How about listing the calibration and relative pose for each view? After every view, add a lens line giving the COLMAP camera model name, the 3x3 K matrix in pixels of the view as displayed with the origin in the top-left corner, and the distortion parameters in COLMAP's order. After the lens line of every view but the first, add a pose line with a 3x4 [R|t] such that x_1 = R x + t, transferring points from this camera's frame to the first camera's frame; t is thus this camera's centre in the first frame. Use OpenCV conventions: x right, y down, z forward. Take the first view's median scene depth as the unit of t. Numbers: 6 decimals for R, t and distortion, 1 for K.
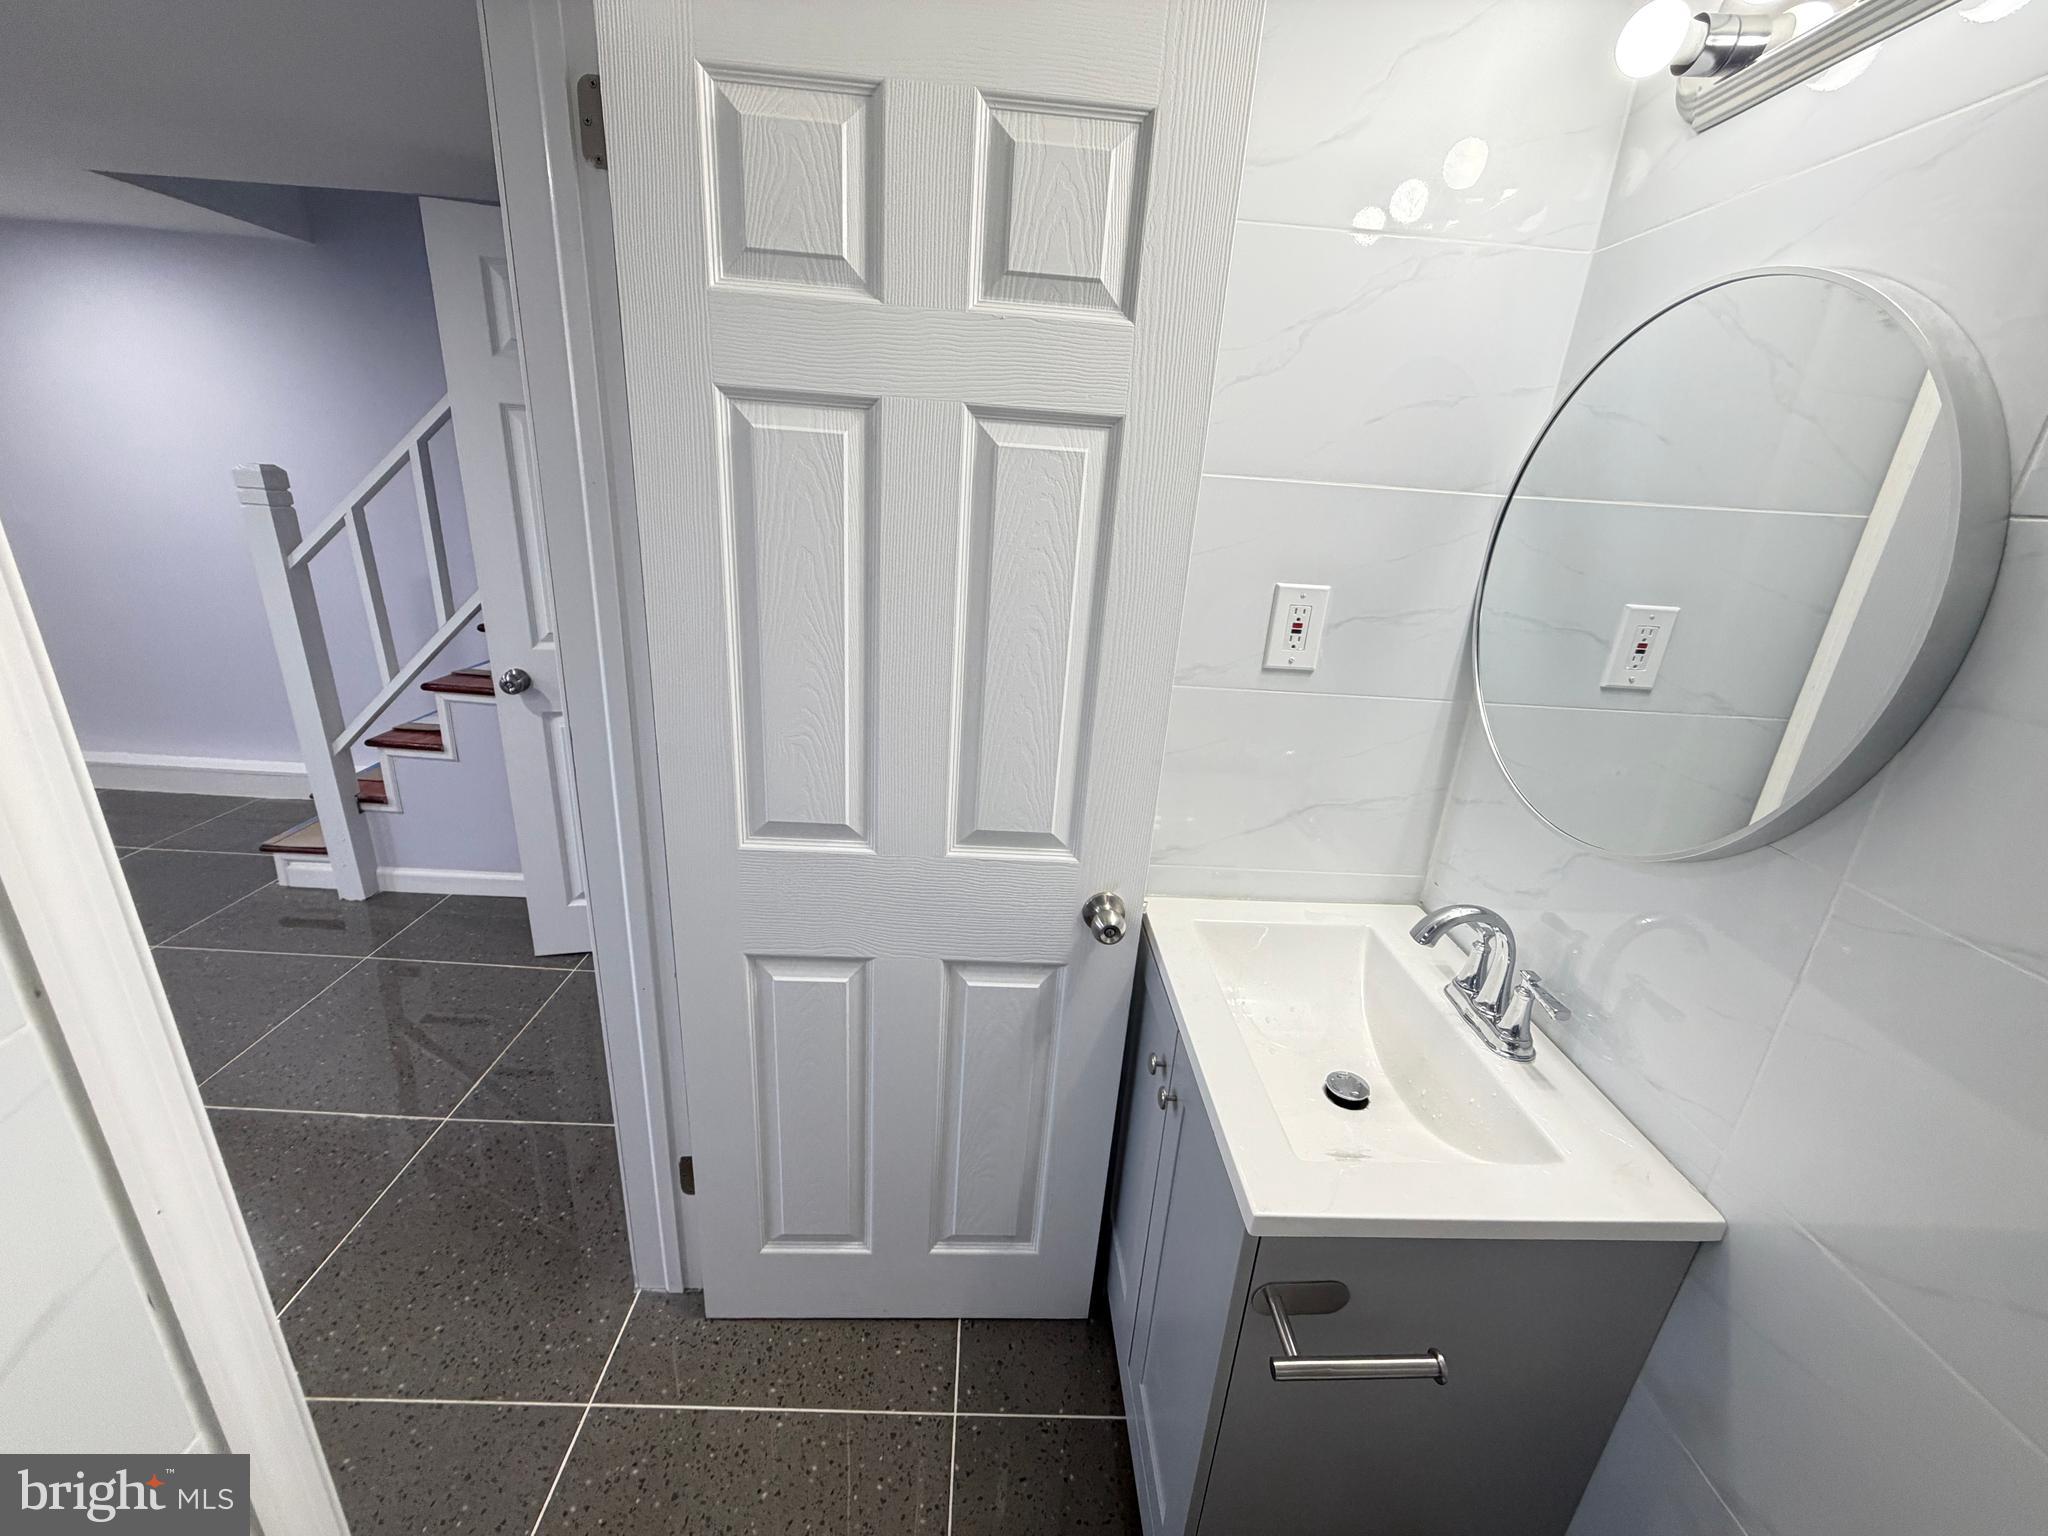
lens RADIAL K [[811.1, 0, 1016.9], [0, 811.1, 769.4], [0, 0, 1]] dist [0.001258, 0.000053]
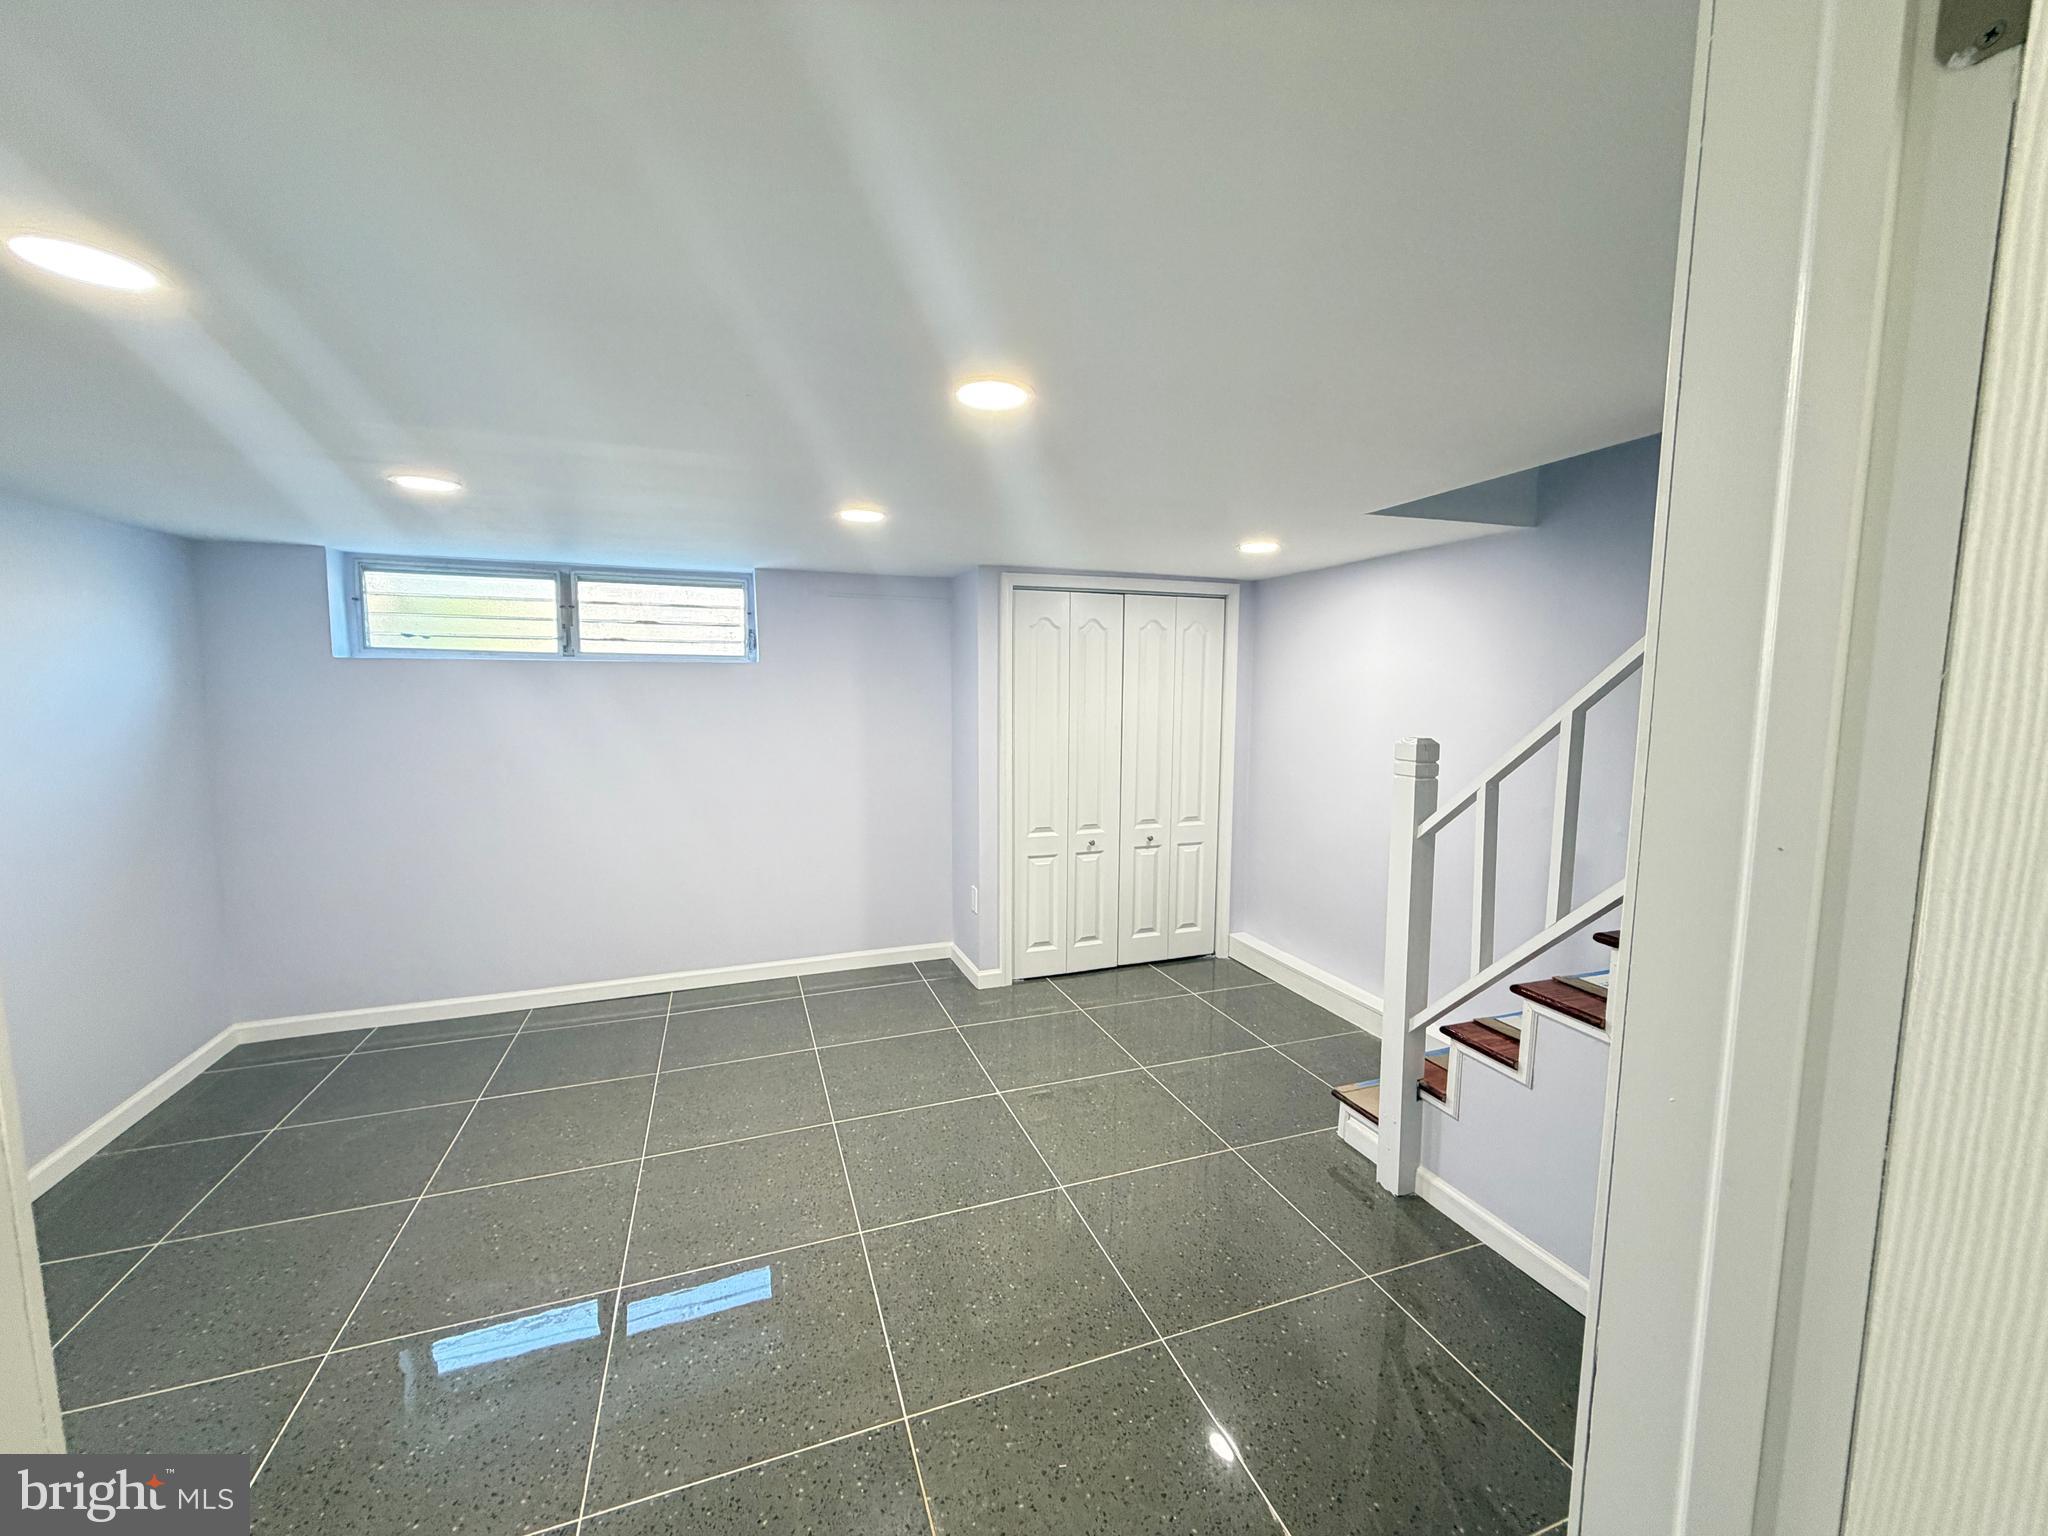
lens RADIAL K [[812.5, 0, 1017.8], [0, 812.5, 768.0], [0, 0, 1]] dist [-0.001240, 0.000129]
pose [[0.334021, 0.031761, -0.942030, -0.118088], [-0.287930, 0.955098, -0.069892, -0.110322], [0.897511, 0.294584, 0.328168, 0.196719]]
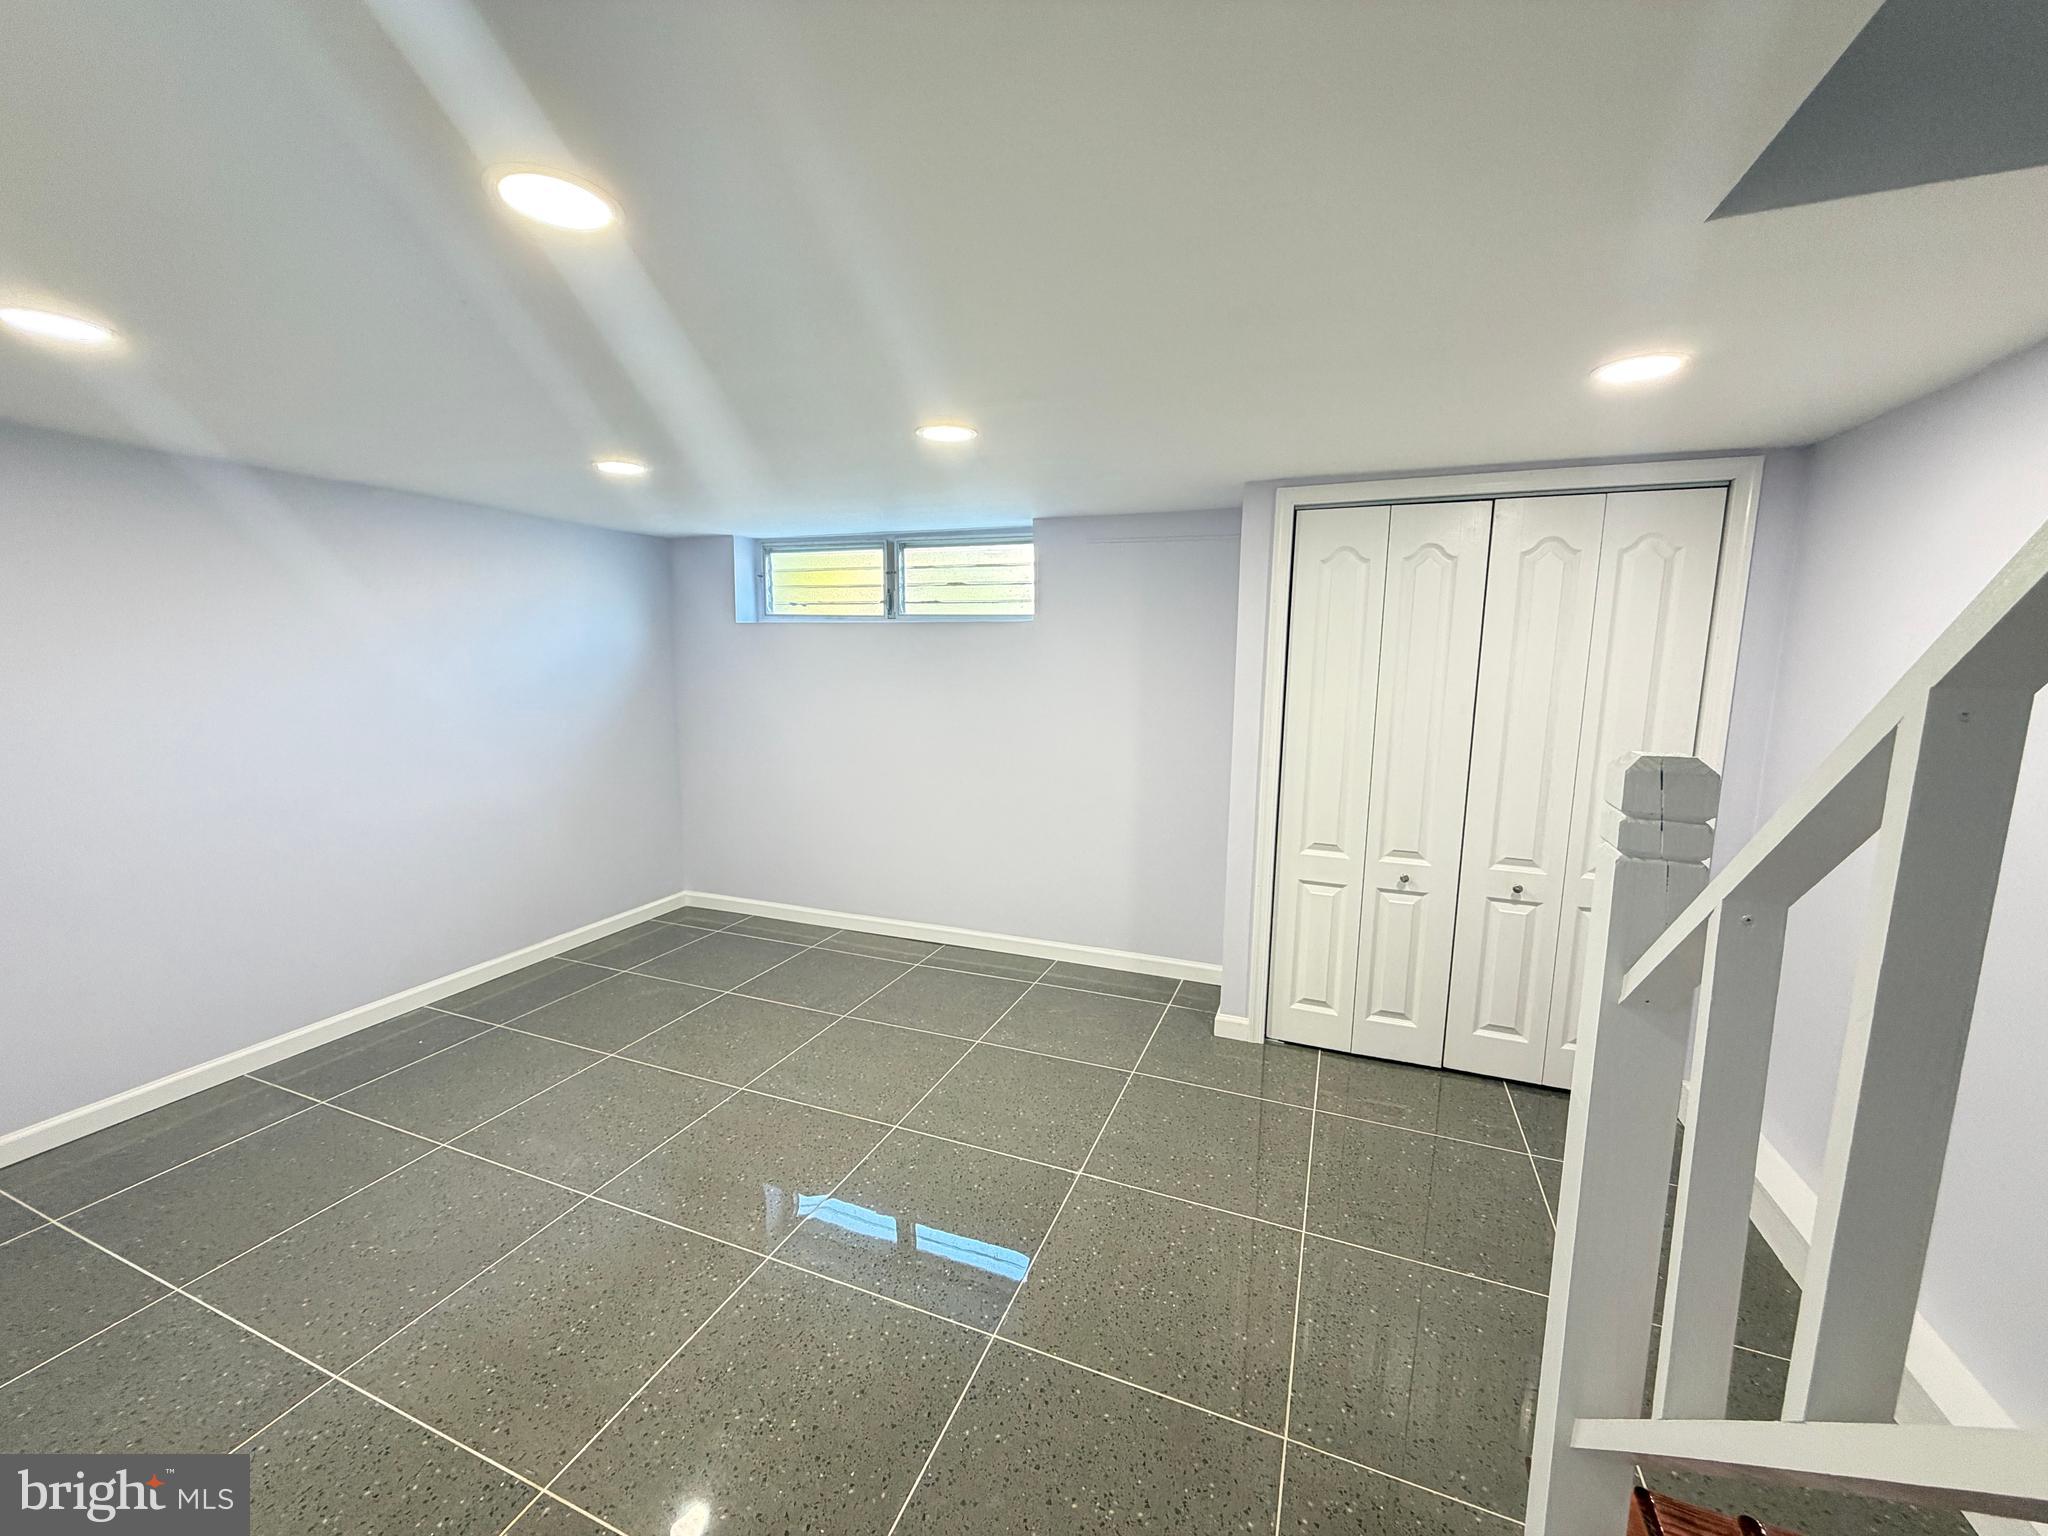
lens RADIAL K [[812.5, 0, 1017.8], [0, 812.5, 768.0], [0, 0, 1]] dist [-0.001240, 0.000129]
pose [[-0.380511, 0.062999, -0.922628, -0.379031], [-0.330896, 0.922349, 0.199448, -0.302293], [0.863550, 0.381186, -0.330118, 0.745205]]
